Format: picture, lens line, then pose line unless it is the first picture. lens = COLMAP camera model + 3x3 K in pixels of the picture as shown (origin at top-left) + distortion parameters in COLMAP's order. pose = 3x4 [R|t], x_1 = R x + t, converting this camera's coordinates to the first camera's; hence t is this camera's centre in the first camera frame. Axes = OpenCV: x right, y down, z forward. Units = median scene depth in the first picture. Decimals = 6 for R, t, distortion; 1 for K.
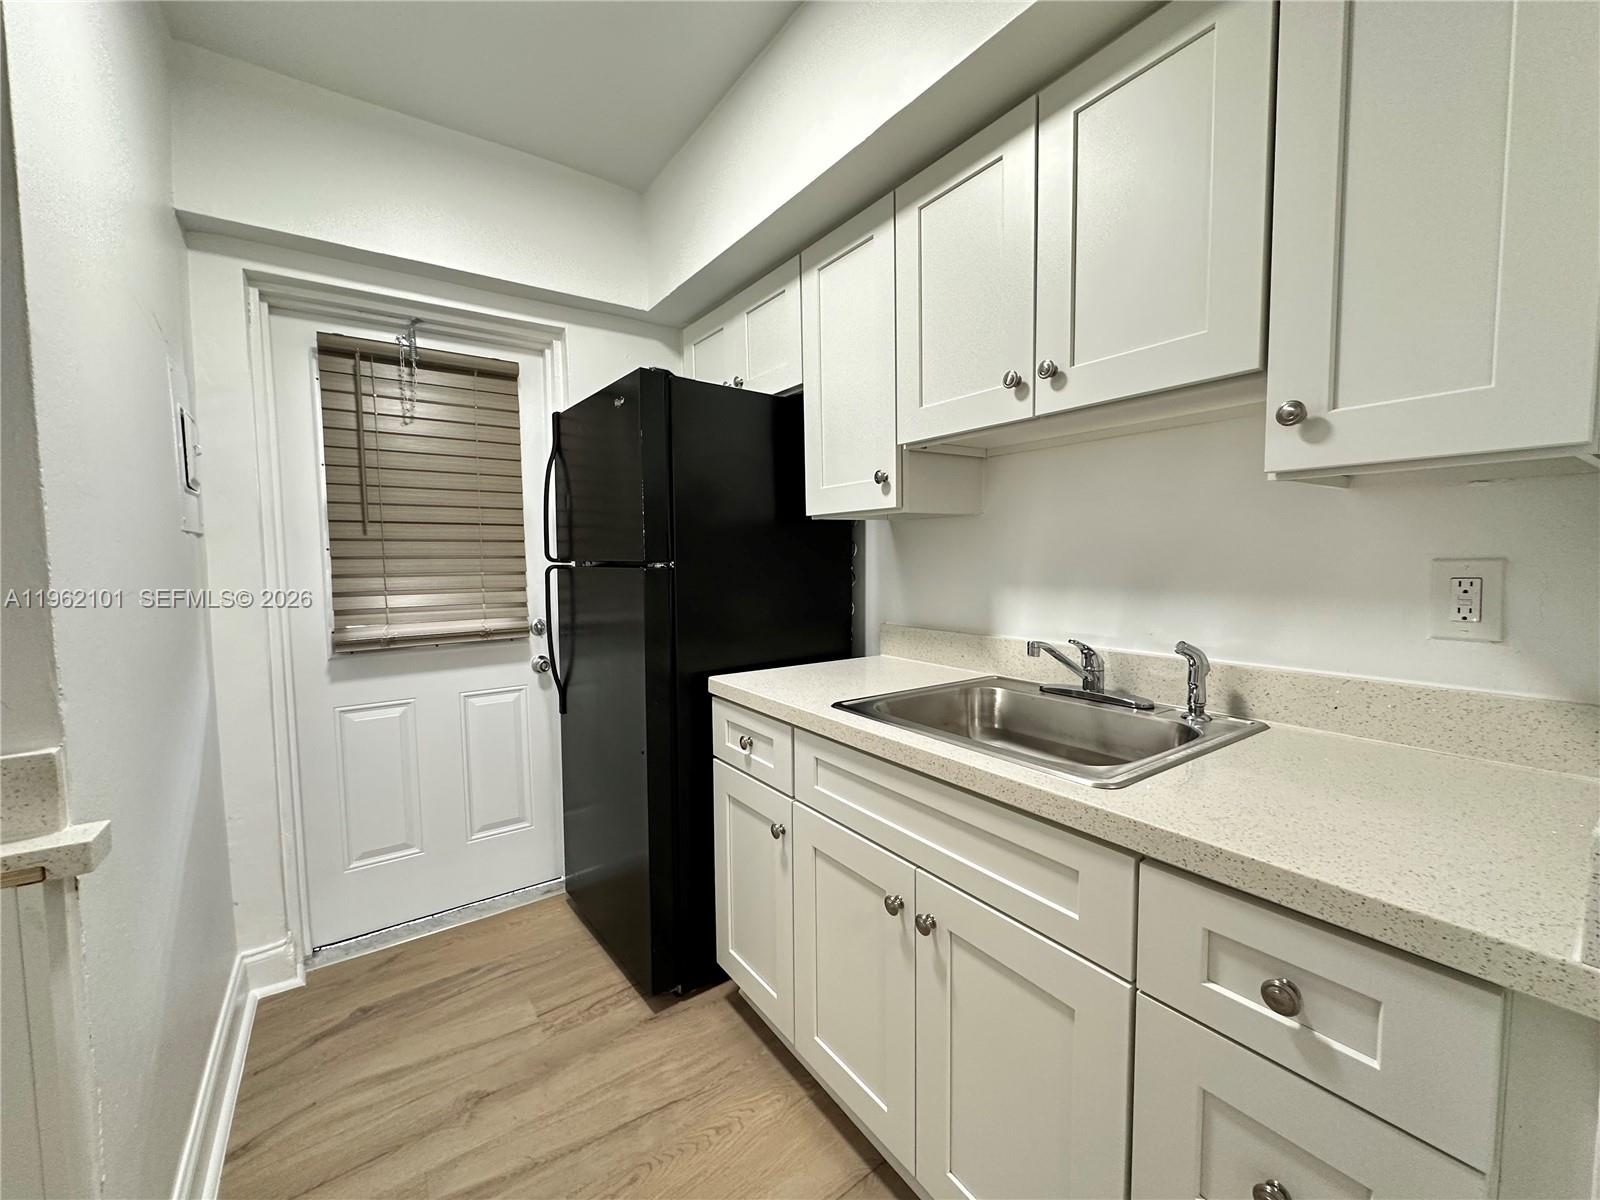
lens RADIAL K [[637.7, 0, 800.0], [0, 637.7, 600.0], [0, 0, 1]] dist [-0.001806, 0.000339]
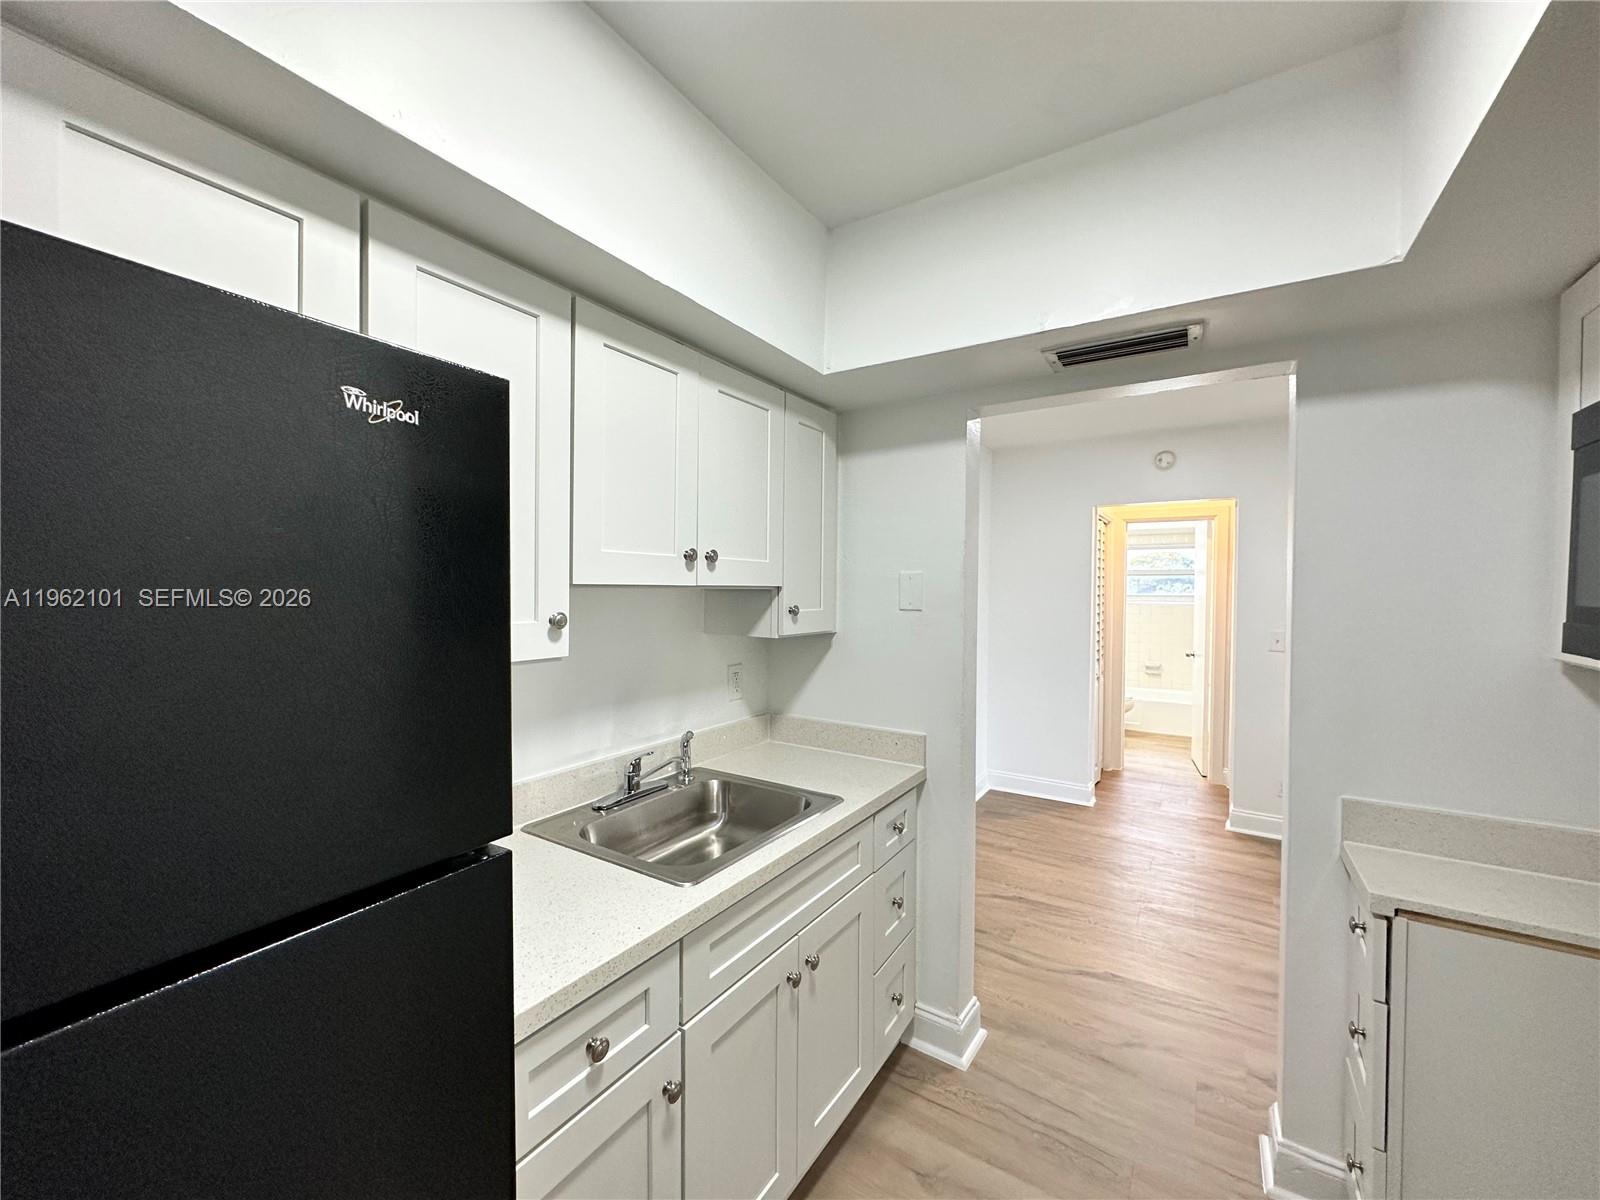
lens RADIAL K [[637.7, 0, 800.0], [0, 637.7, 600.0], [0, 0, 1]] dist [-0.001806, 0.000339]
pose [[-0.370651, -0.008695, 0.928731, -0.936185], [0.061932, 0.997499, 0.034055, -0.287355], [-0.926705, 0.070140, -0.369186, 1.285387]]
